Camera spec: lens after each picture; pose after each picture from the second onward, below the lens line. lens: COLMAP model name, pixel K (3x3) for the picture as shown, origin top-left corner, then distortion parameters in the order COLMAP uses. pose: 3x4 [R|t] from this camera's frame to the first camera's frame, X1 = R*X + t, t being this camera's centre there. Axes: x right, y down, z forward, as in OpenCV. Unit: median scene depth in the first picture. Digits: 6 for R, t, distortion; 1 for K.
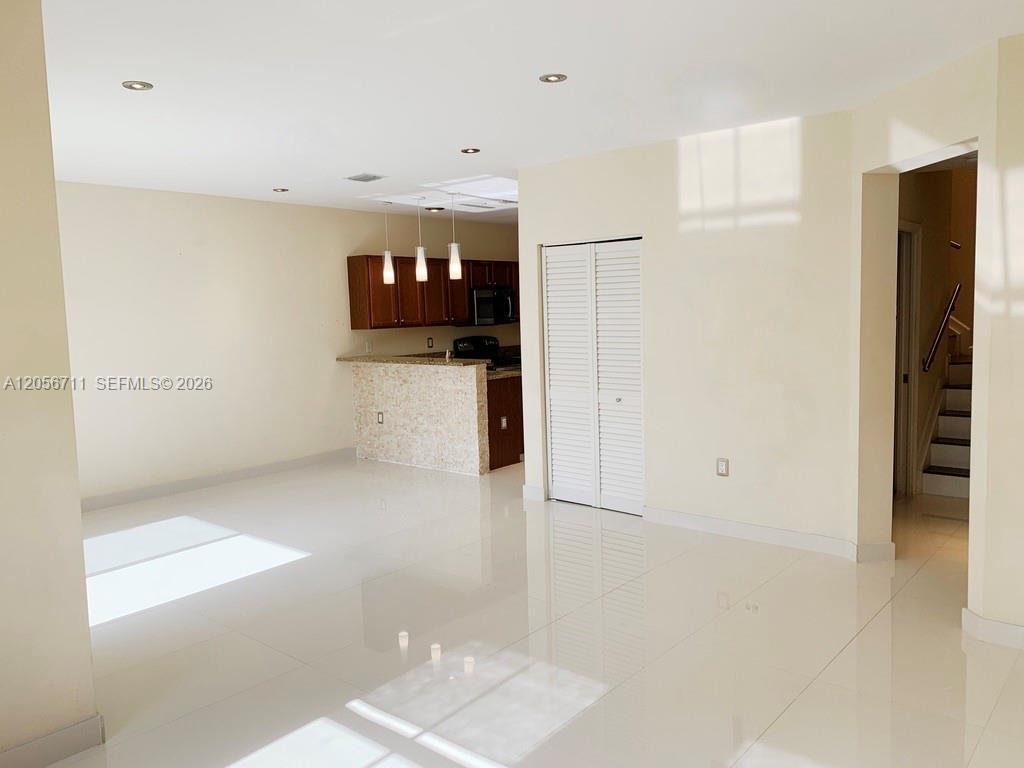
lens RADIAL K [[778.6, 0, 512.0], [0, 778.6, 384.0], [0, 0, 1]] dist [0.030141, -0.037424]
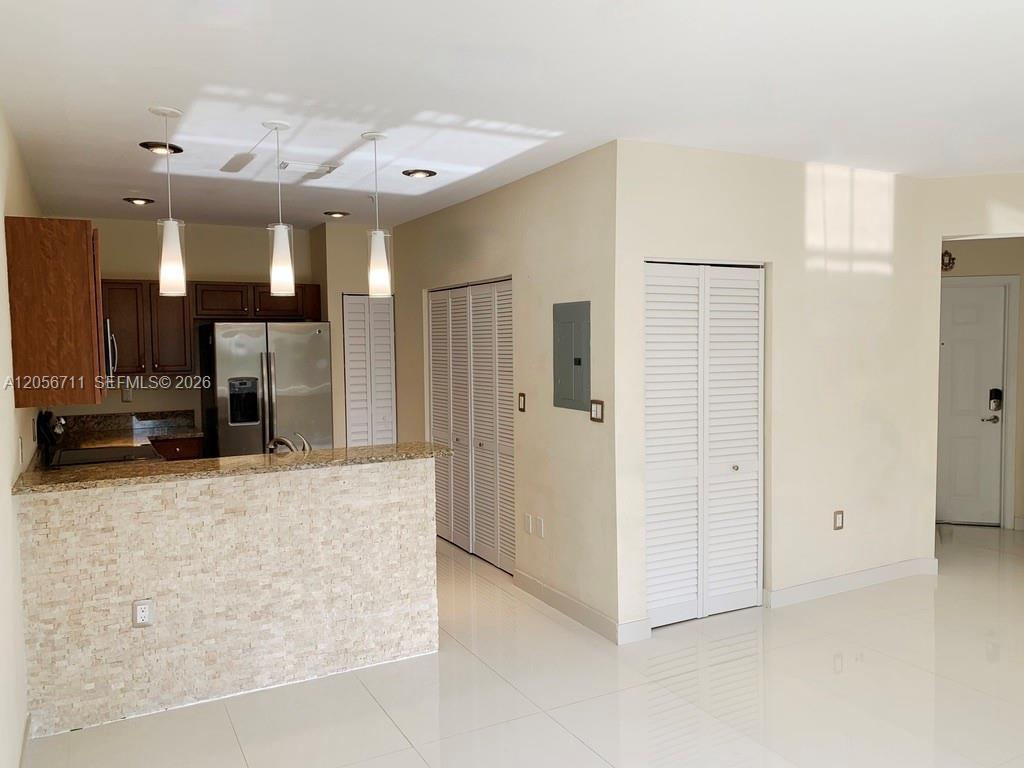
lens RADIAL K [[778.6, 0, 512.0], [0, 778.6, 384.0], [0, 0, 1]] dist [0.030141, -0.037424]
pose [[0.355864, -0.024209, 0.934224, -0.514863], [0.093717, 0.995550, -0.009901, -0.059323], [-0.929827, 0.091076, 0.356549, 0.693070]]
